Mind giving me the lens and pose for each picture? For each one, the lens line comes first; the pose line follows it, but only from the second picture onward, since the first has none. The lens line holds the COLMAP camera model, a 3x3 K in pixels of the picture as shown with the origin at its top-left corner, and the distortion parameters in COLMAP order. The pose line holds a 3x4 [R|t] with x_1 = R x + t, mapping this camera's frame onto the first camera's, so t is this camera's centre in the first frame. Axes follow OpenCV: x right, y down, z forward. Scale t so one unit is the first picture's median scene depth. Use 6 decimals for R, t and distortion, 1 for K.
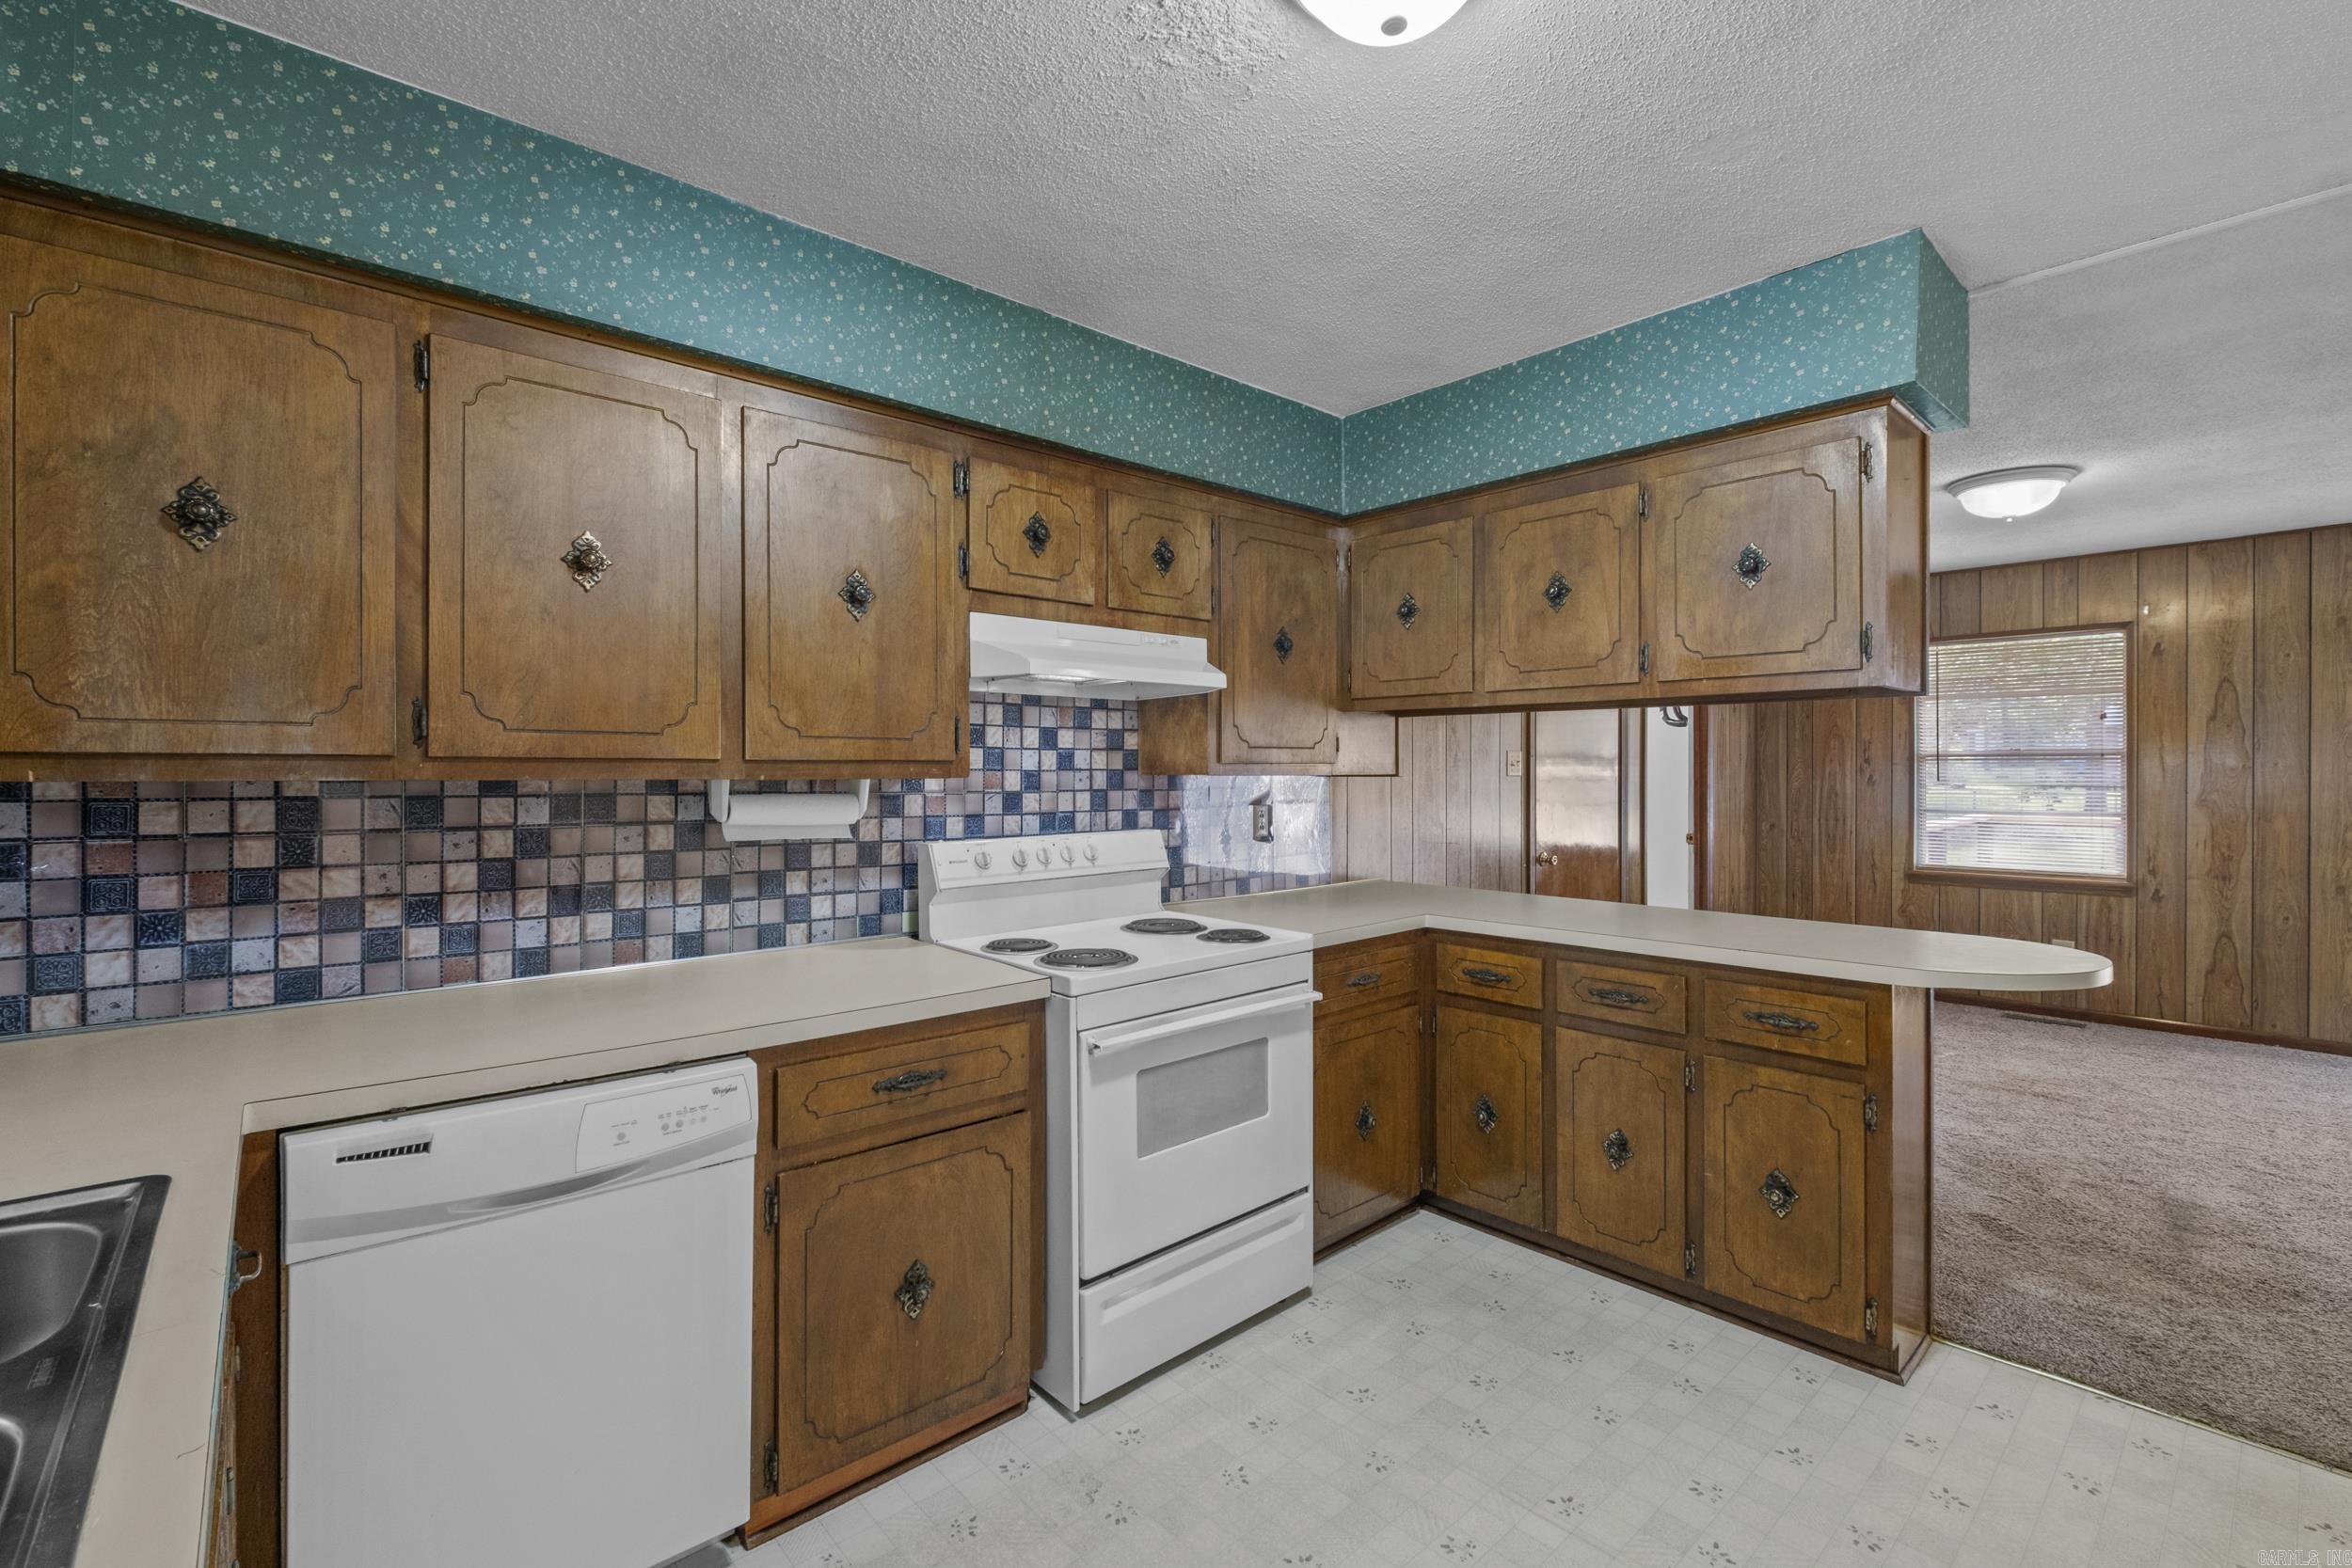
lens RADIAL K [[1020.7, 0, 1158.7], [0, 1020.7, 775.4], [0, 0, 1]] dist [-0.005093, -0.000088]
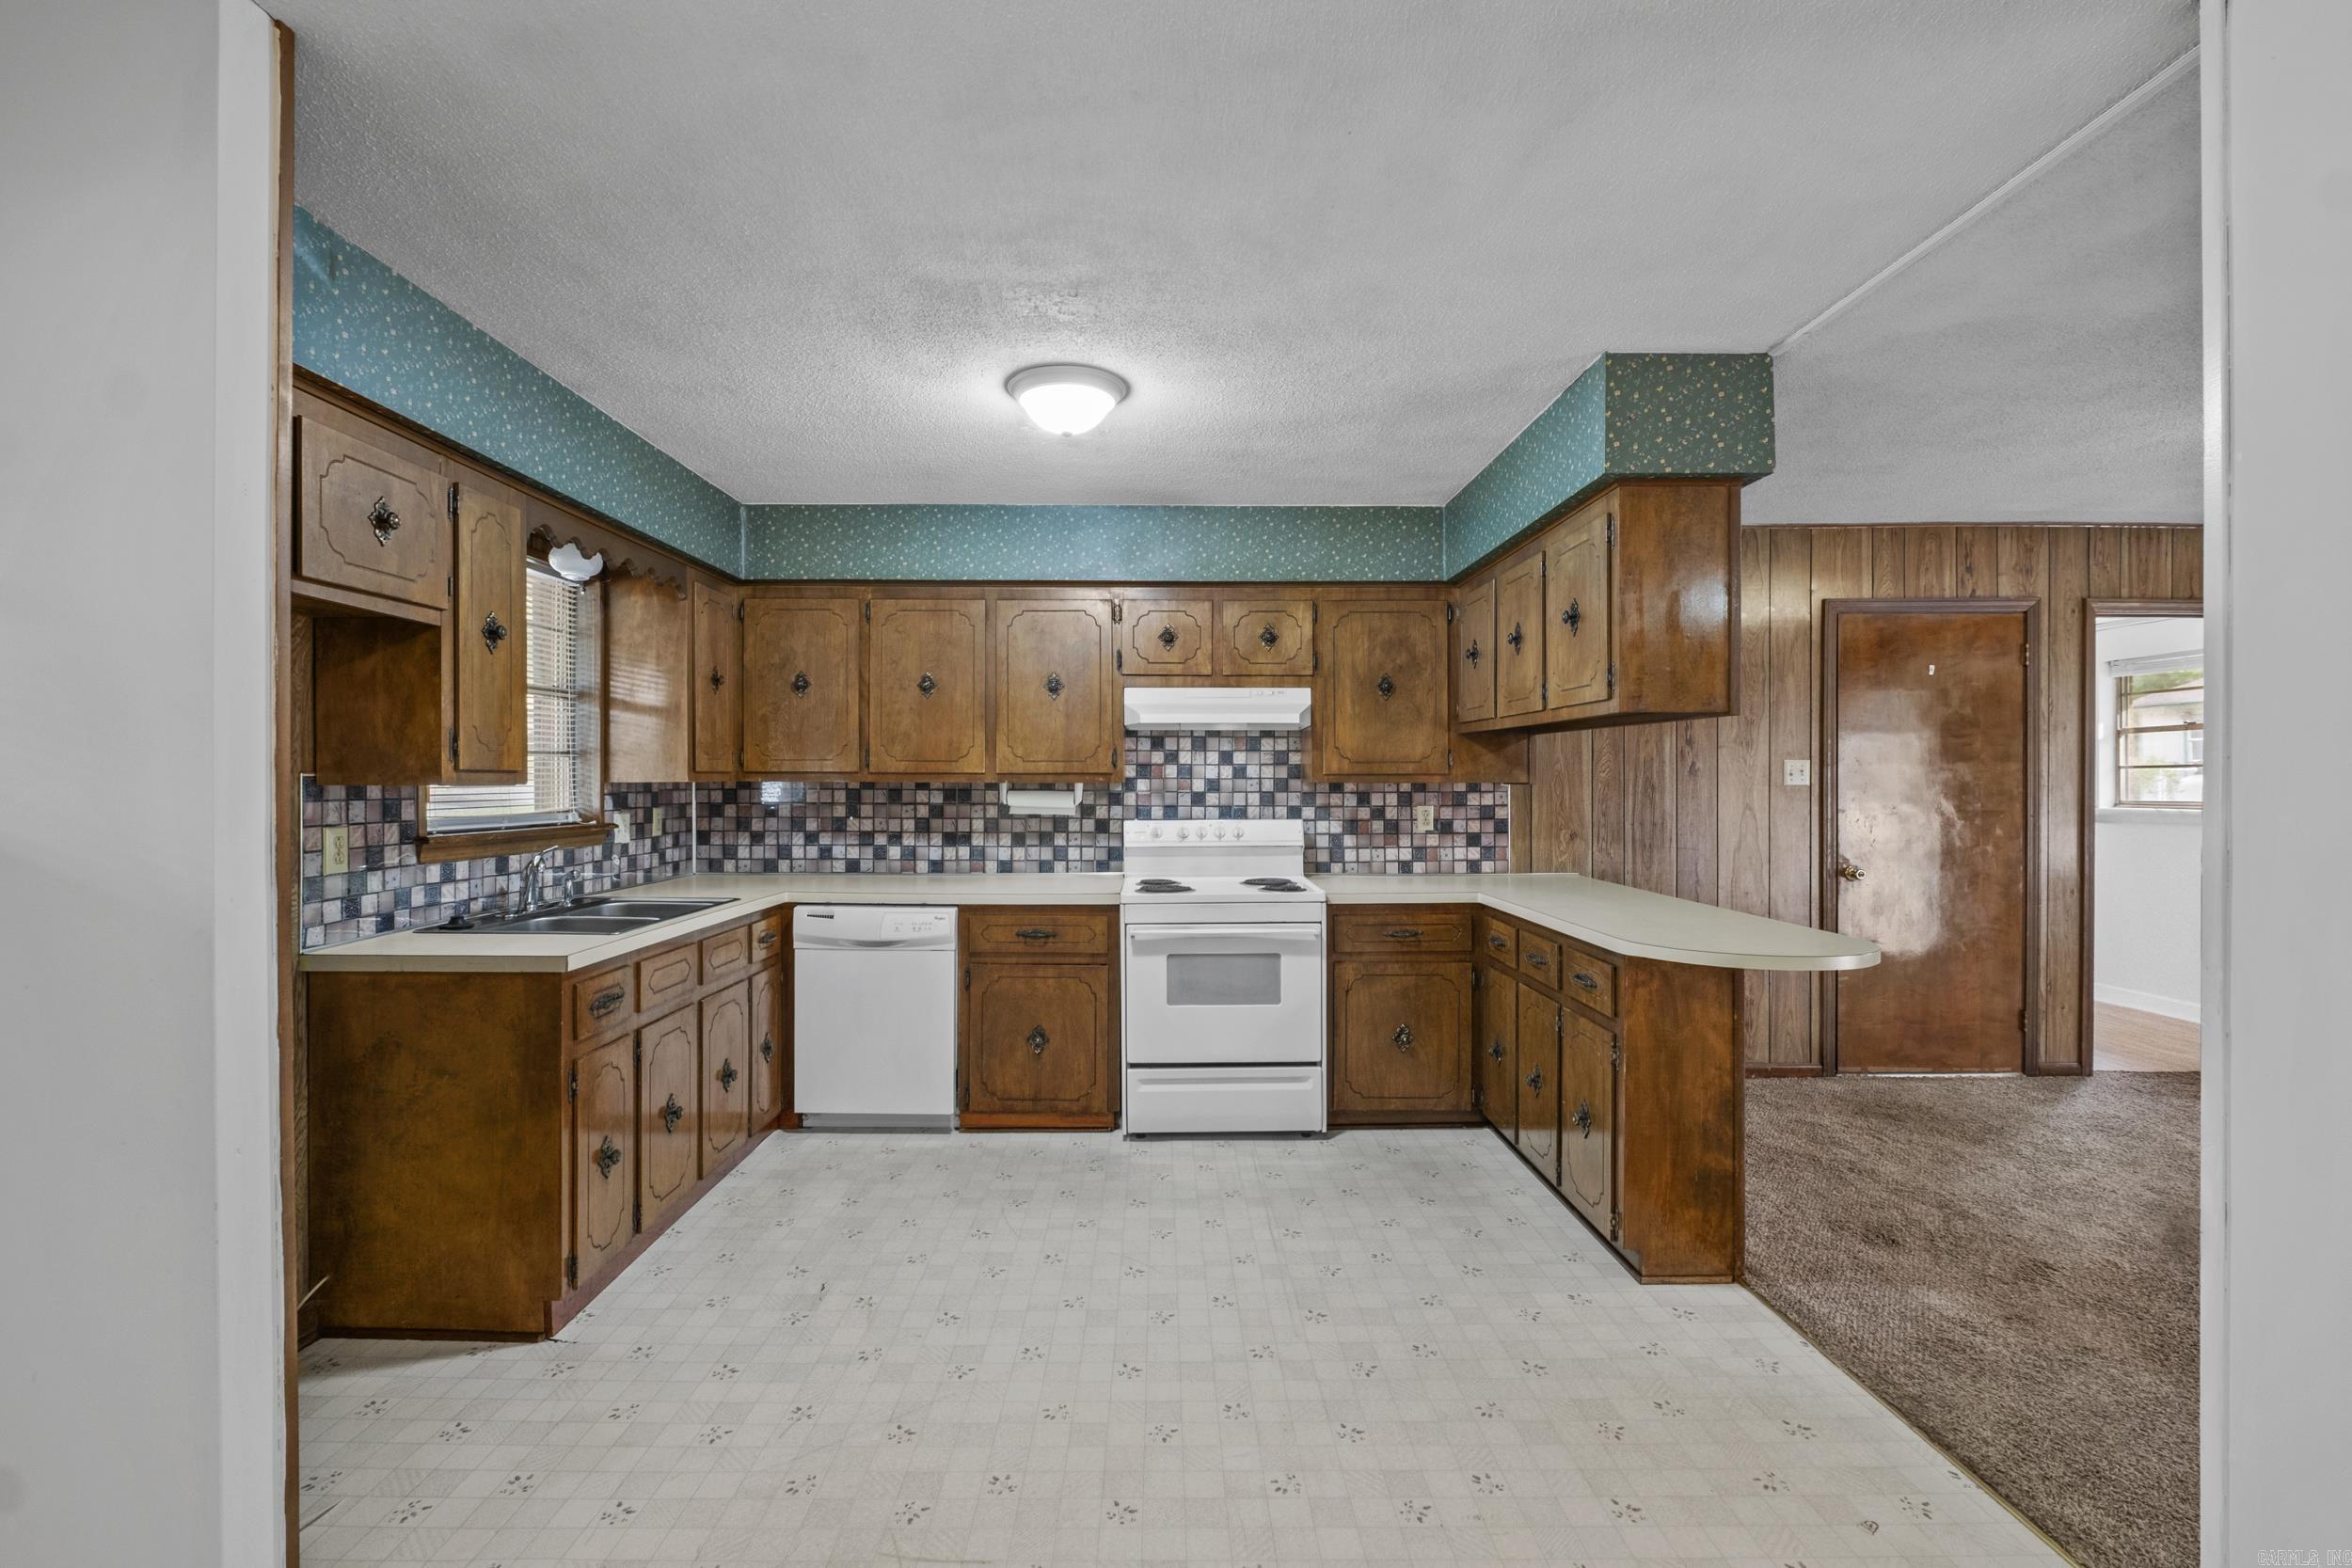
lens RADIAL K [[1020.7, 0, 1158.7], [0, 1020.7, 775.4], [0, 0, 1]] dist [-0.005093, -0.000088]
pose [[0.754696, -0.000513, -0.656074, 0.959493], [-0.005346, 0.999962, -0.006932, 0.001841], [0.656053, 0.008739, 0.754665, -0.268711]]
